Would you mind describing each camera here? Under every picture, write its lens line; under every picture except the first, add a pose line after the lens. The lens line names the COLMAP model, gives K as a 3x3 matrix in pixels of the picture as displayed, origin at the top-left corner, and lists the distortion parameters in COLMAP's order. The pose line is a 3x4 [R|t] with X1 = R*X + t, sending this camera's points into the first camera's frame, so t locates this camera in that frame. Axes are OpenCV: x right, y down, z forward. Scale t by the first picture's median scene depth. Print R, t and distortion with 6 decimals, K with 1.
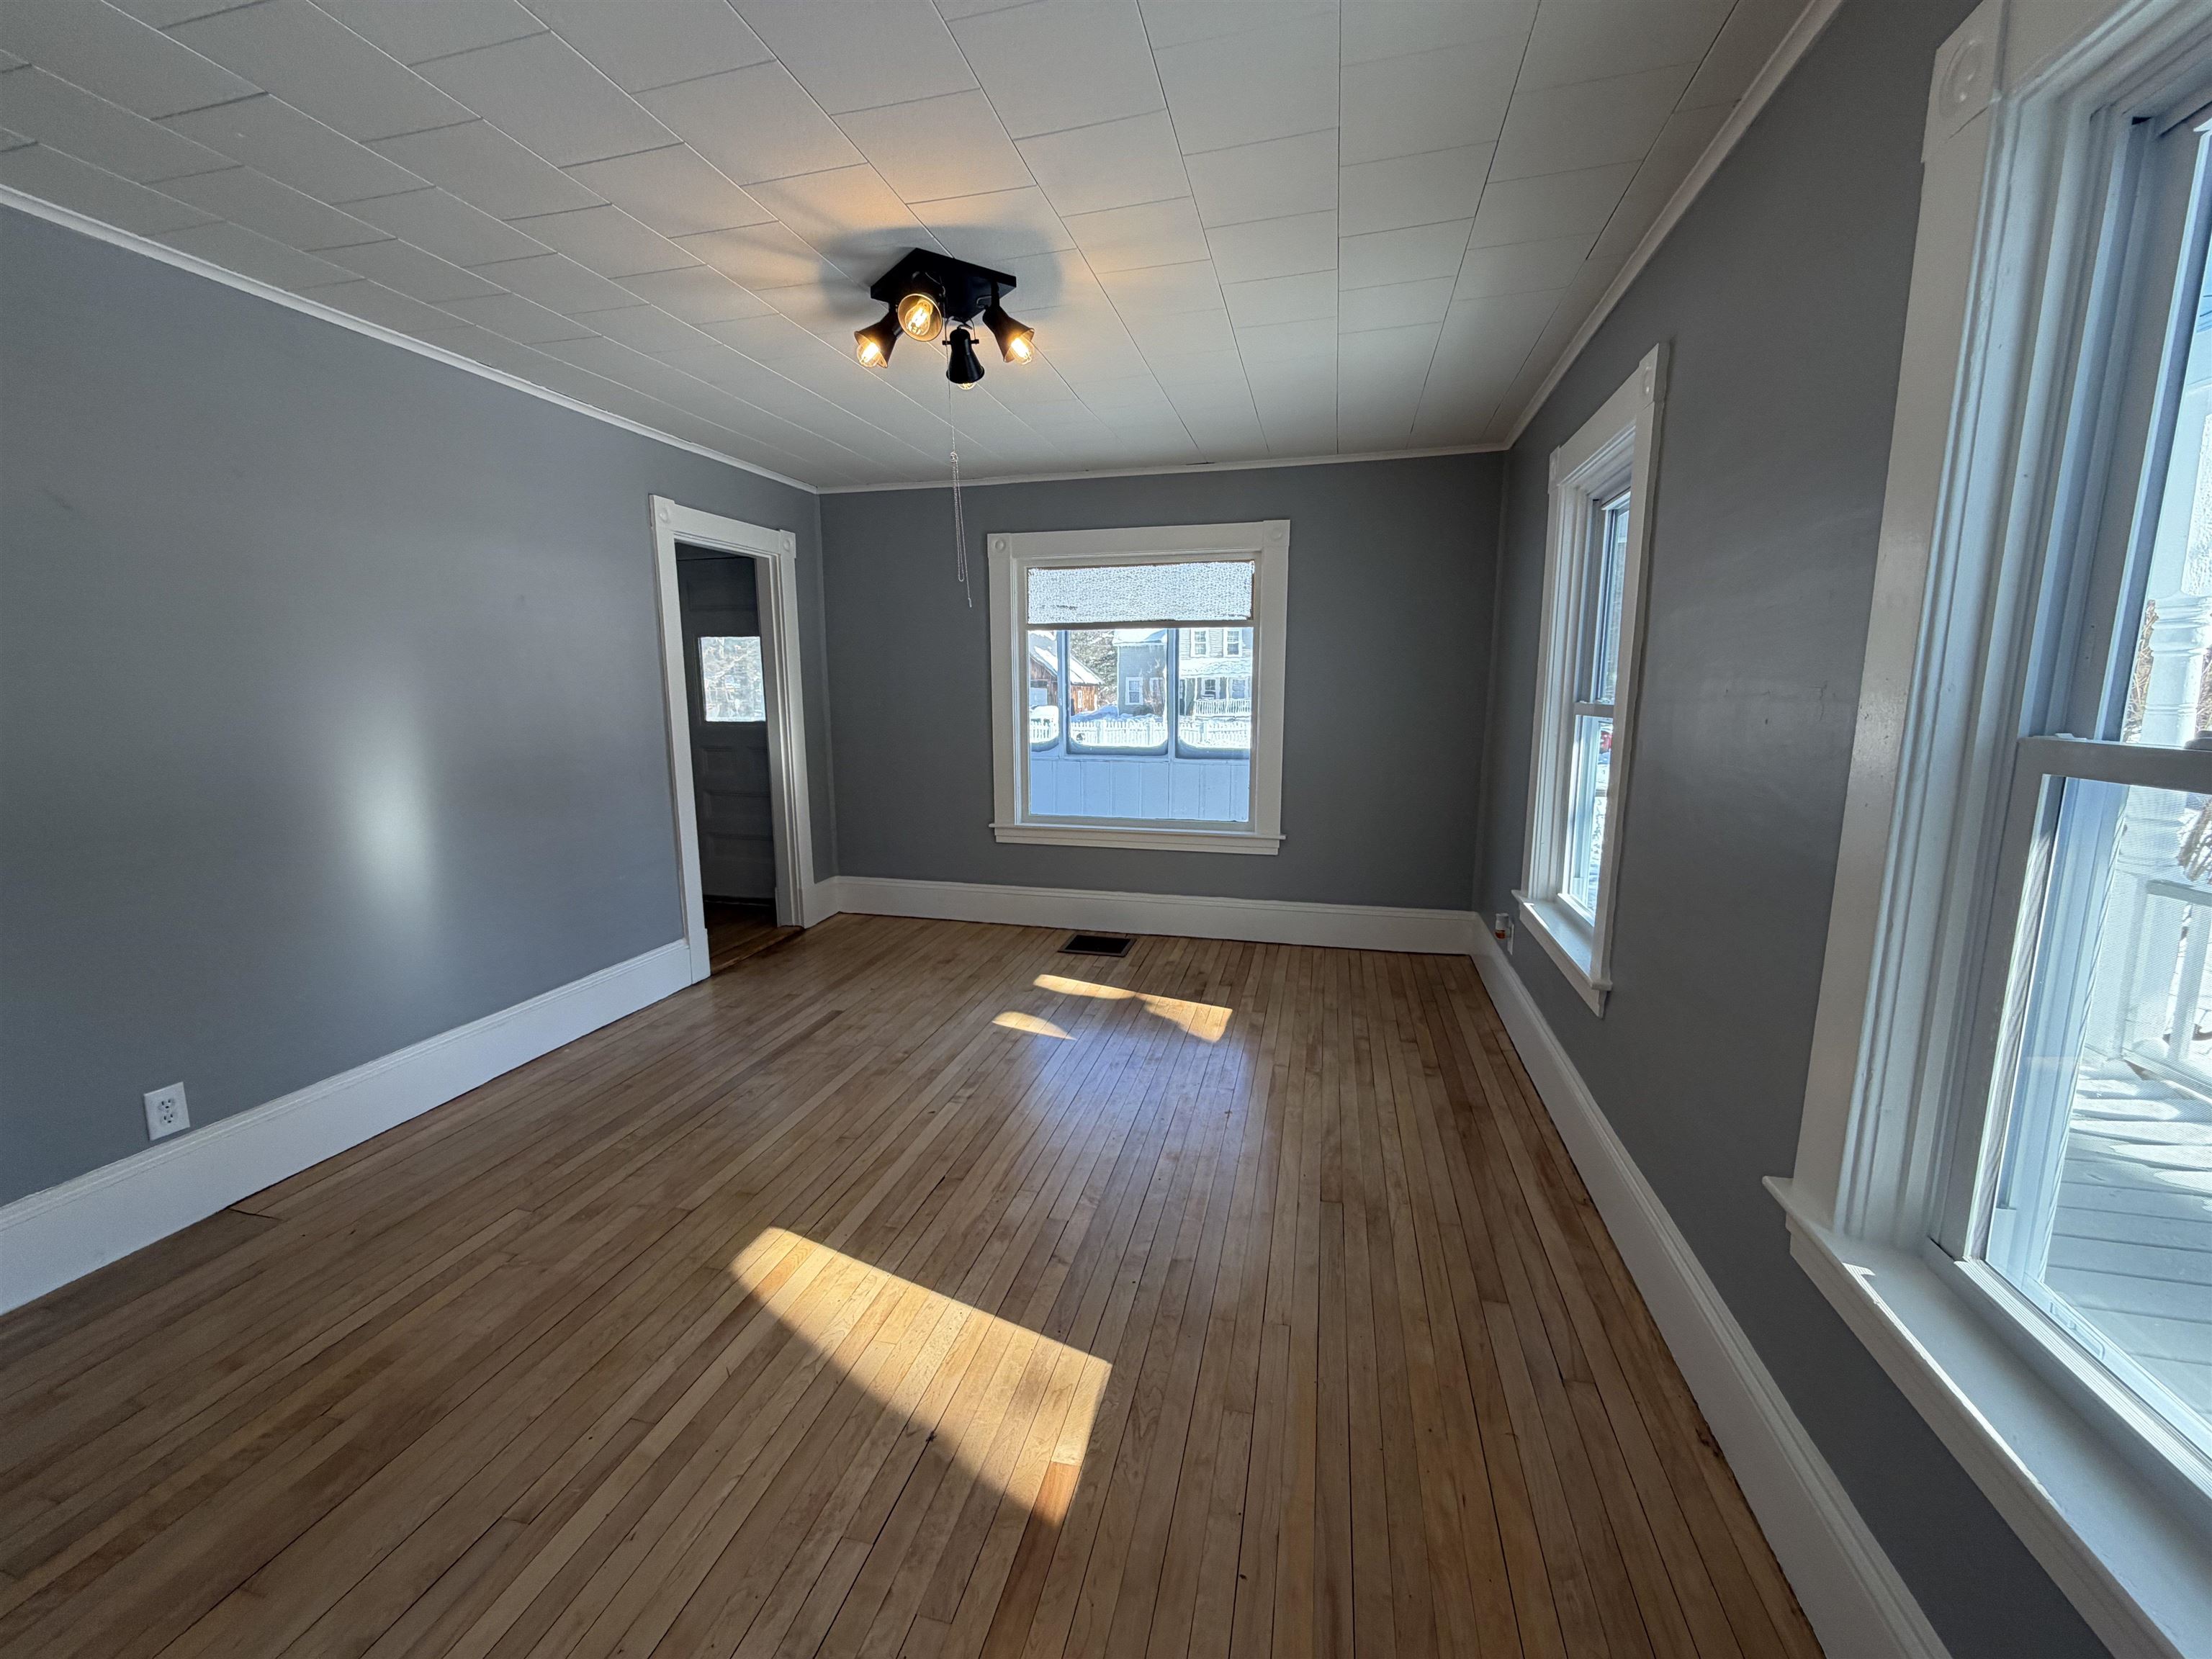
lens RADIAL K [[879.5, 0, 1094.8], [0, 879.5, 826.3], [0, 0, 1]] dist [0.000826, -0.000284]
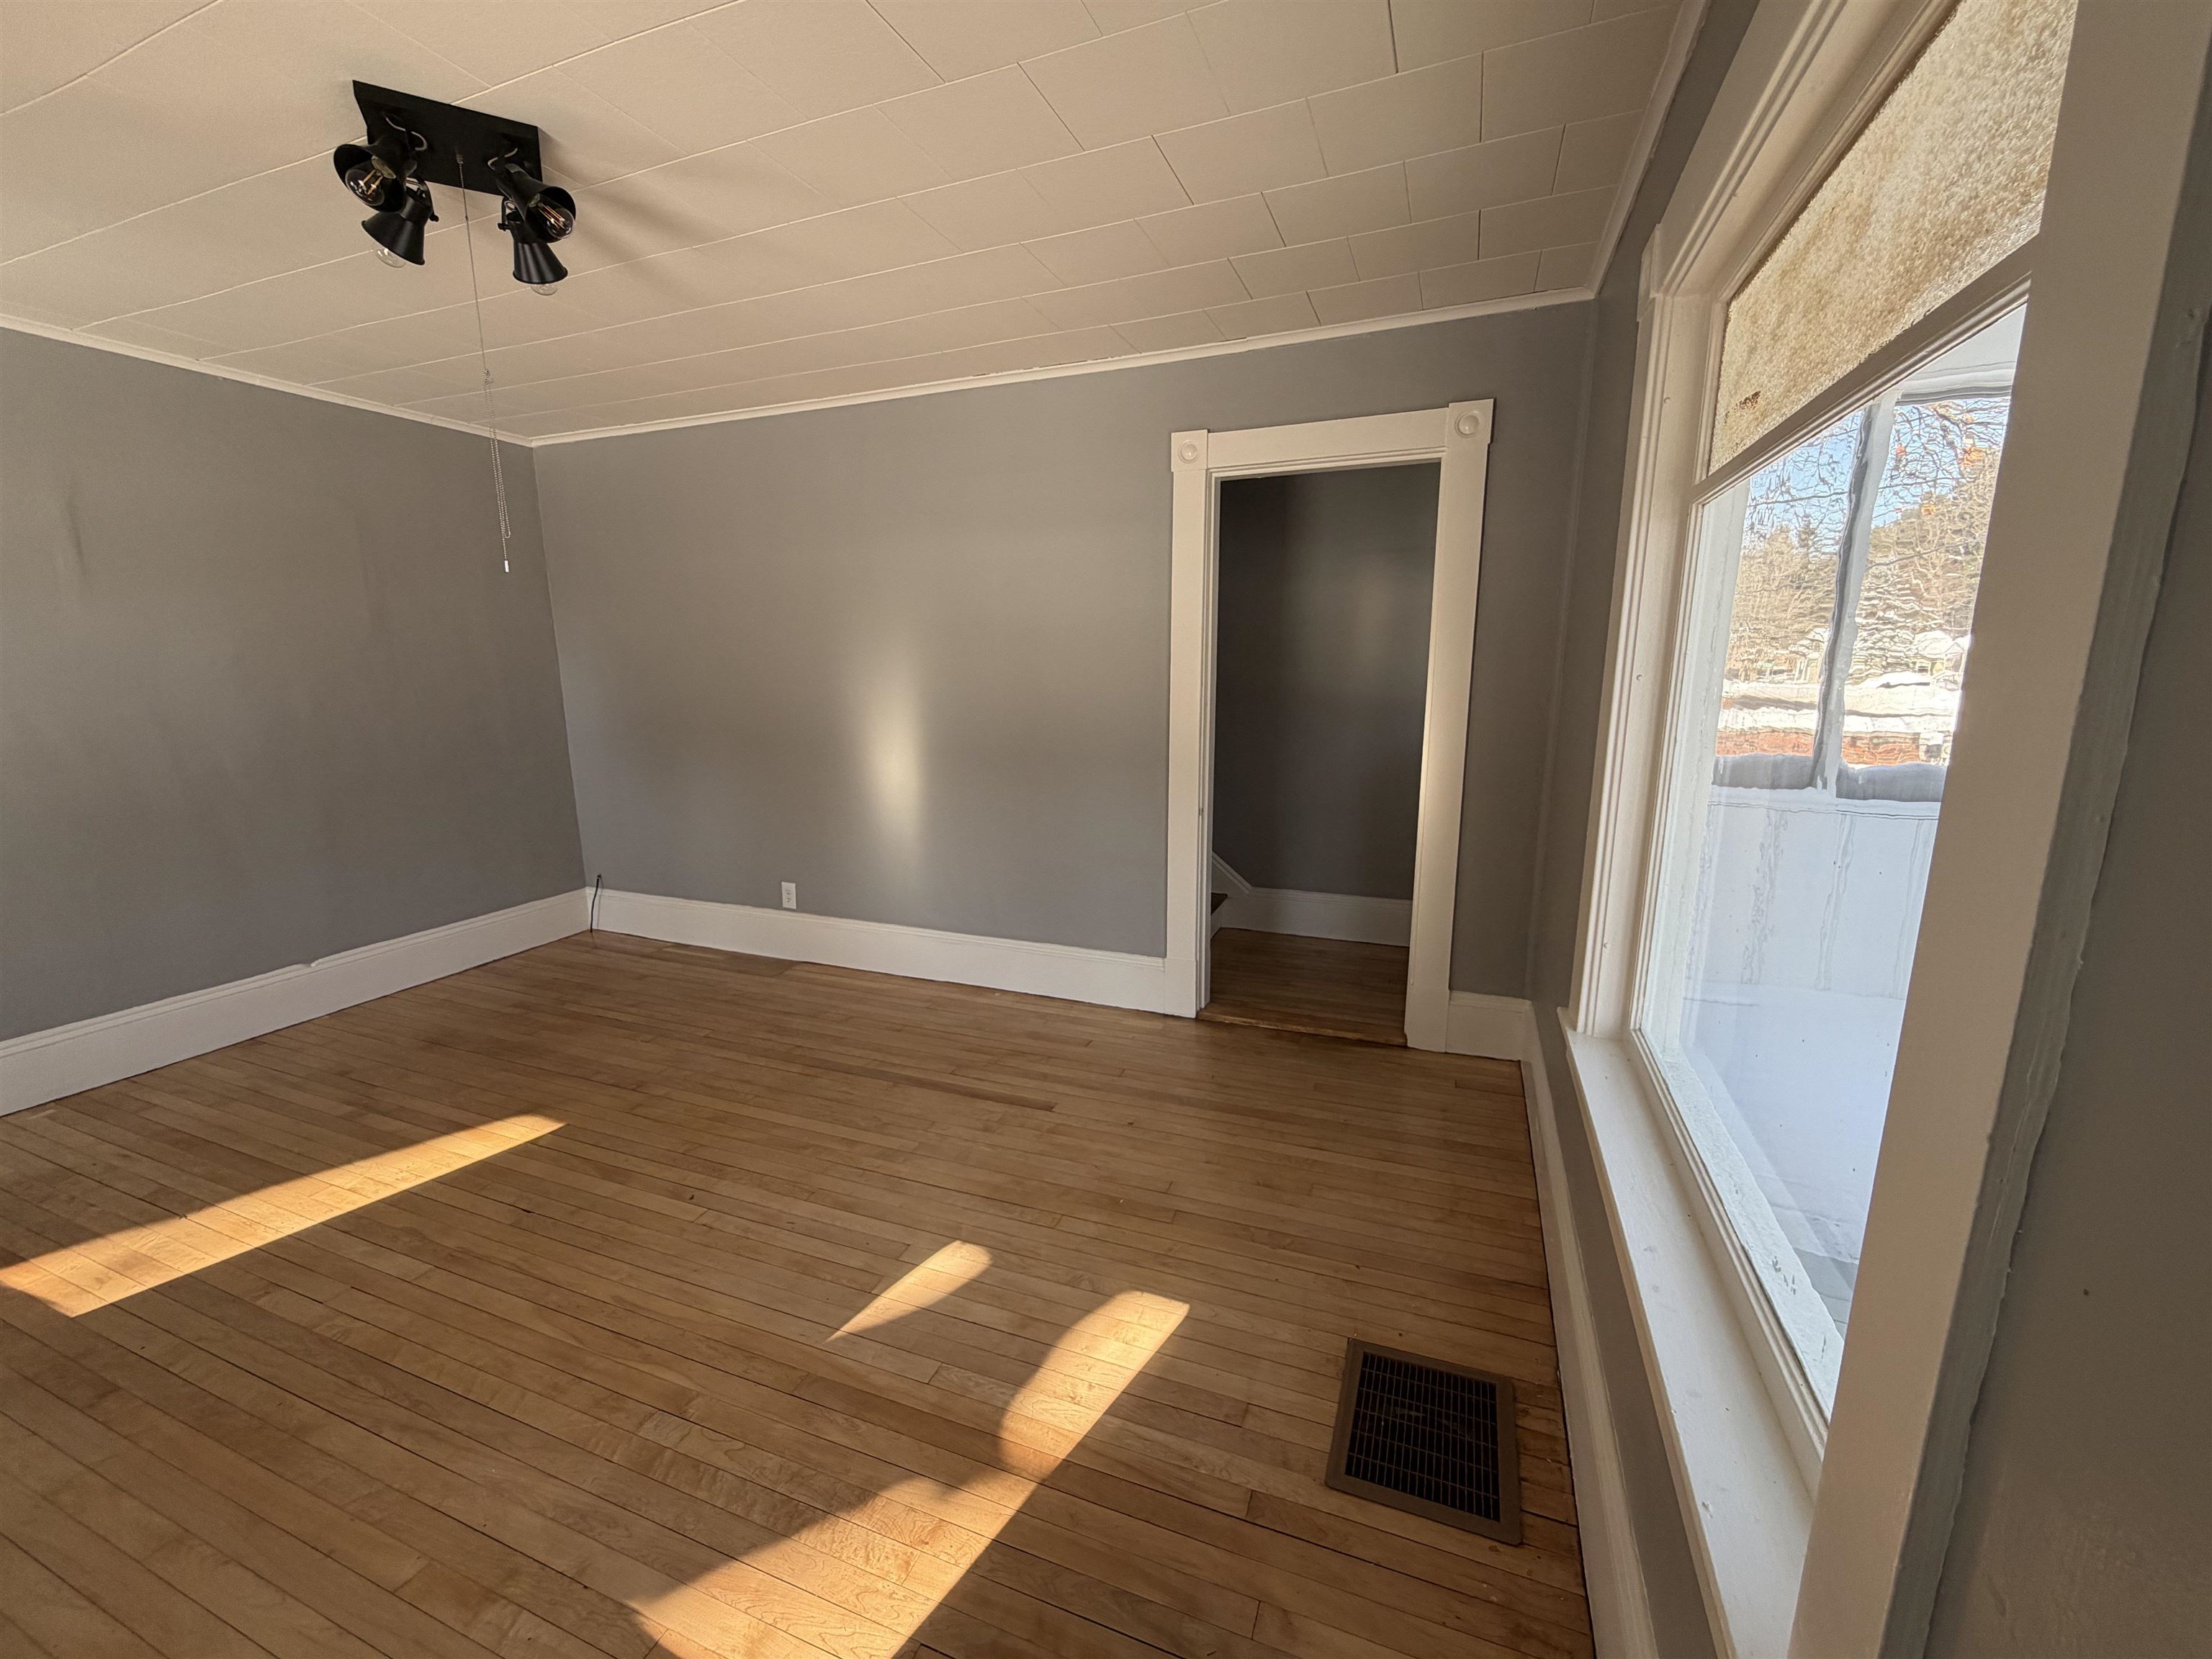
lens RADIAL K [[879.5, 0, 1101.7], [0, 879.5, 835.3], [0, 0, 1]] dist [0.000826, -0.000284]
pose [[-0.118493, 0.197624, -0.973090, 0.394356], [-0.156190, 0.964085, 0.214814, -0.183882], [0.980594, 0.177441, -0.083370, 1.099191]]
